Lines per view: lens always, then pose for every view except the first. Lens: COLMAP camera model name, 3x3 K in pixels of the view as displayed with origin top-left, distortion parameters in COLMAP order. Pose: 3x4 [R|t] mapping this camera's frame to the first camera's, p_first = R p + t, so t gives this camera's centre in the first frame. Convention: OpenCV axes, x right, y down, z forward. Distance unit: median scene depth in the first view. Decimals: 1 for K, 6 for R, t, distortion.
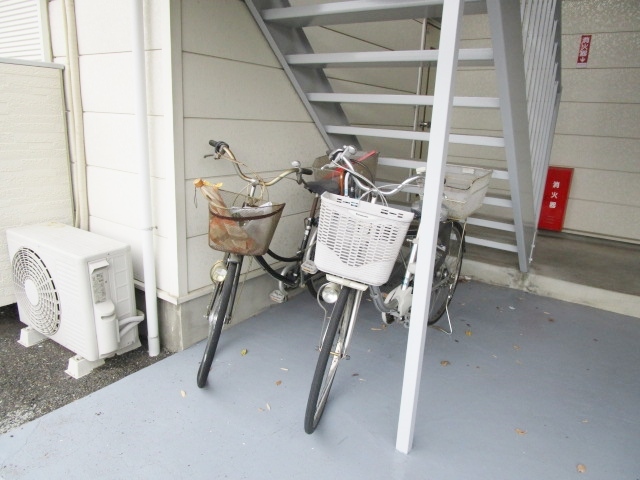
lens RADIAL K [[441.6, 0, 320.0], [0, 441.6, 240.0], [0, 0, 1]] dist [-0.033685, -0.000148]
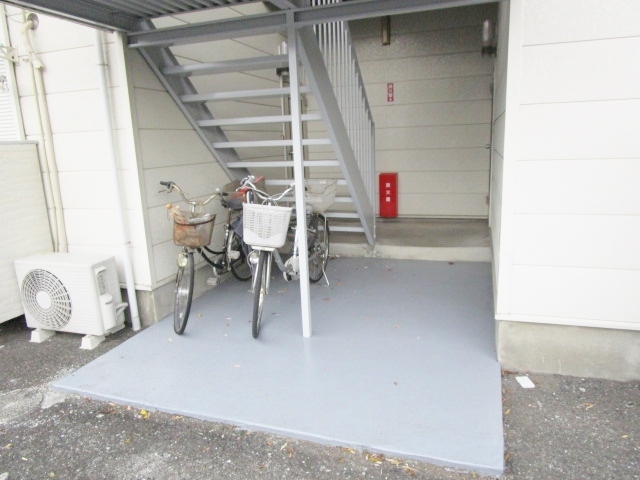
lens RADIAL K [[437.6, 0, 320.0], [0, 437.6, 240.0], [0, 0, 1]] dist [-0.062313, 0.000243]
pose [[0.955398, -0.144261, 0.257689, -0.125038], [0.156874, 0.987194, -0.028965, 0.106371], [-0.250210, 0.068098, 0.965794, -0.582924]]
